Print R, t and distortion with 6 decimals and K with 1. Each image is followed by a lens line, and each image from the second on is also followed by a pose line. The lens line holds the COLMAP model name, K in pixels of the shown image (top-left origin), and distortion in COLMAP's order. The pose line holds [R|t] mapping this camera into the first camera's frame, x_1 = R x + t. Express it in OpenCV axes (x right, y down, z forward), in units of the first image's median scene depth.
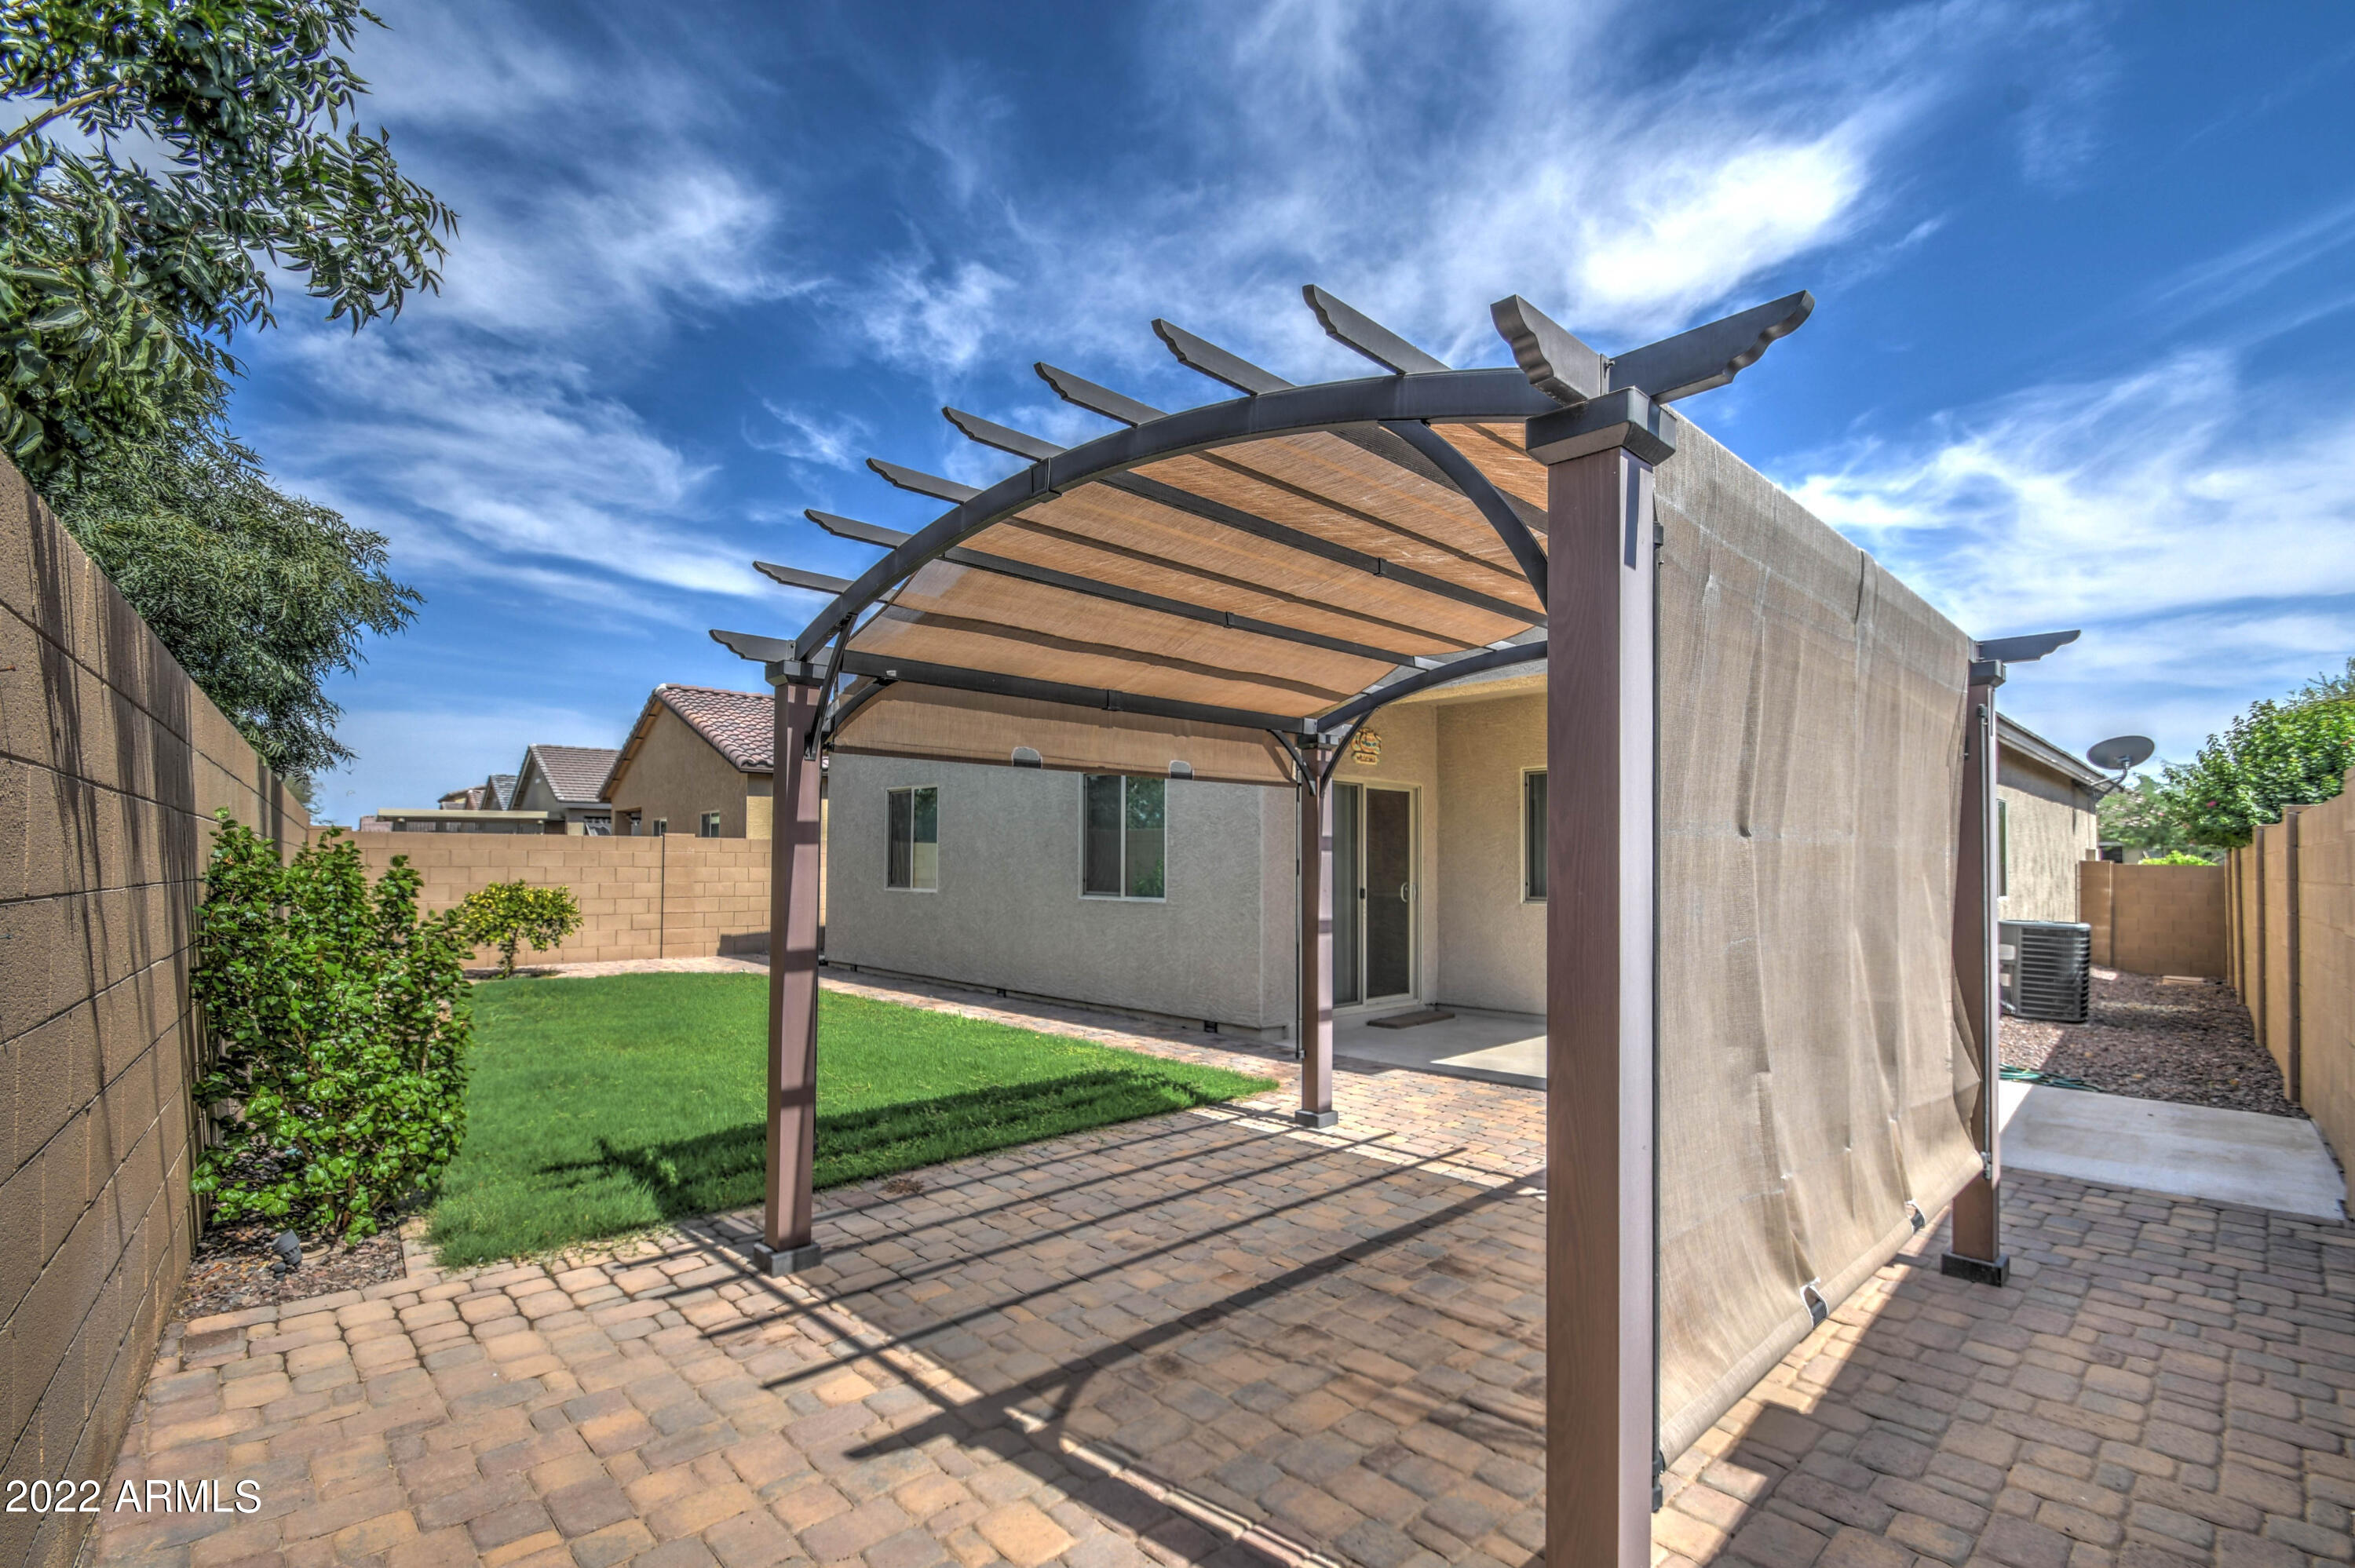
lens RADIAL K [[1034.9, 0, 1198.4], [0, 1034.9, 852.4], [0, 0, 1]] dist [0.010500, -0.011904]
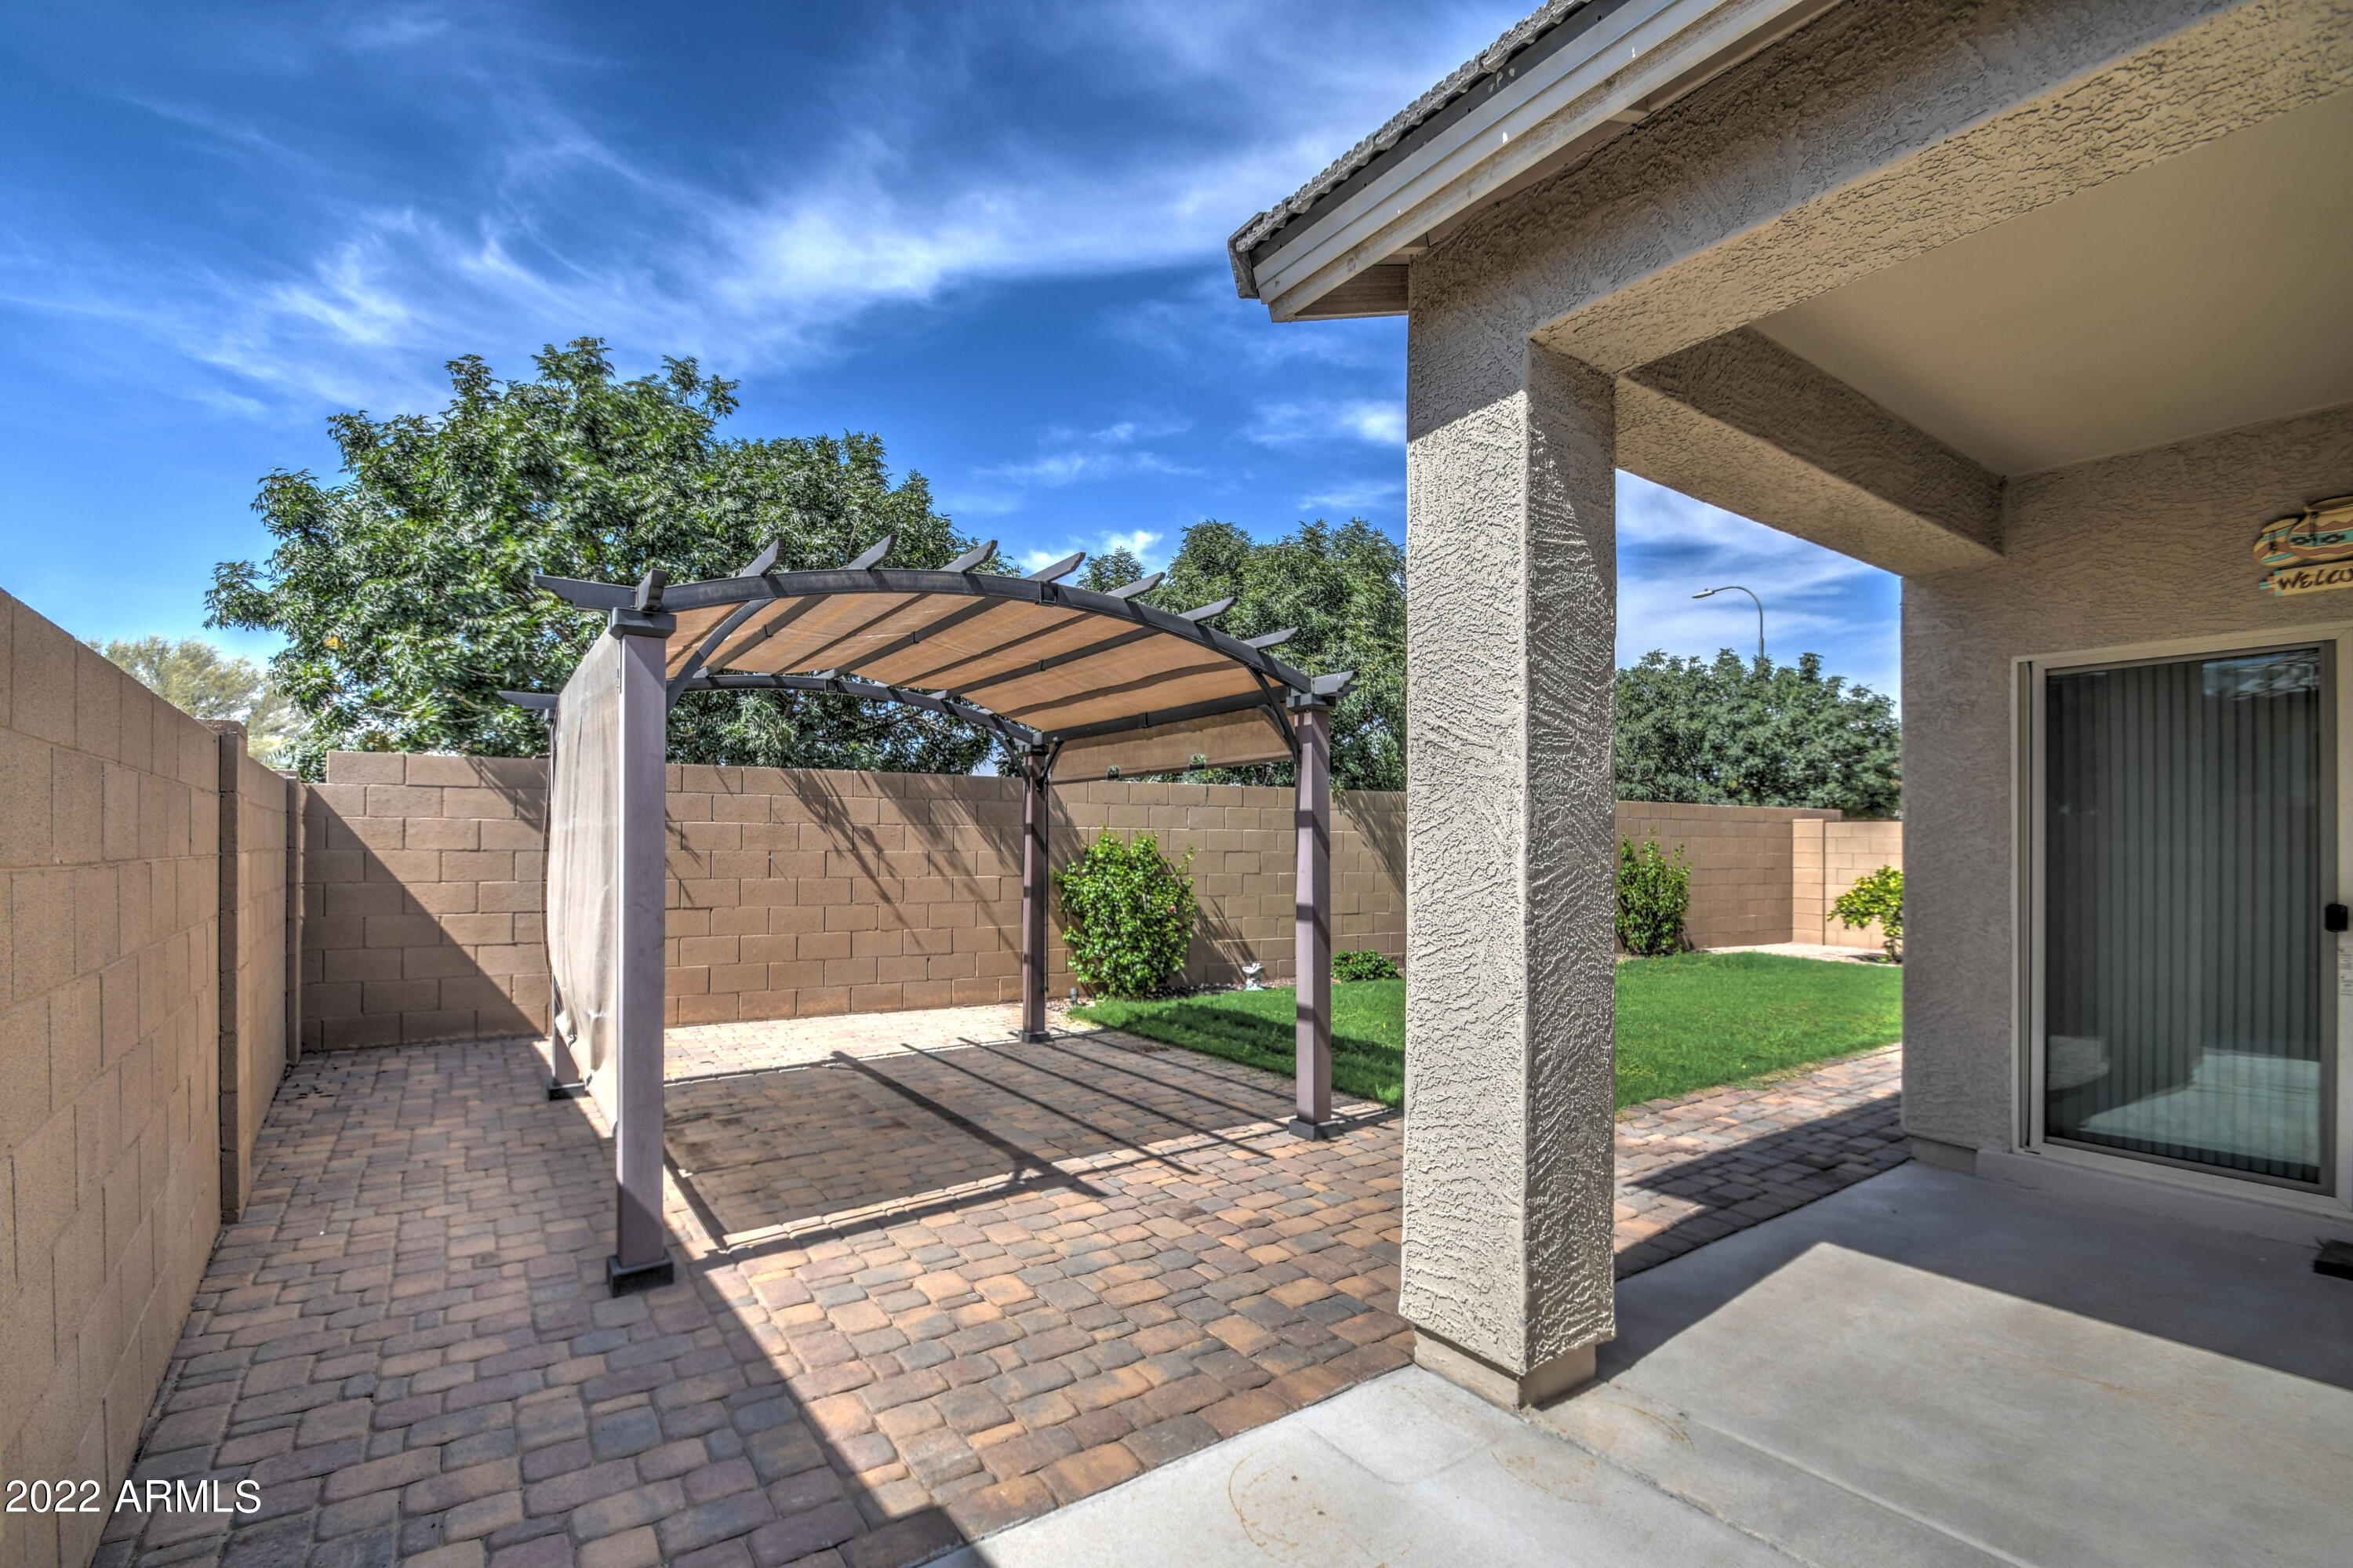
lens RADIAL K [[1034.2, 0, 1174.3], [0, 1034.2, 851.2], [0, 0, 1]] dist [0.010500, -0.011904]
pose [[-0.153994, -0.002057, -0.988070, 1.258731], [0.003256, 0.999991, -0.002589, 0.027653], [0.988066, -0.003616, -0.153986, 1.281614]]
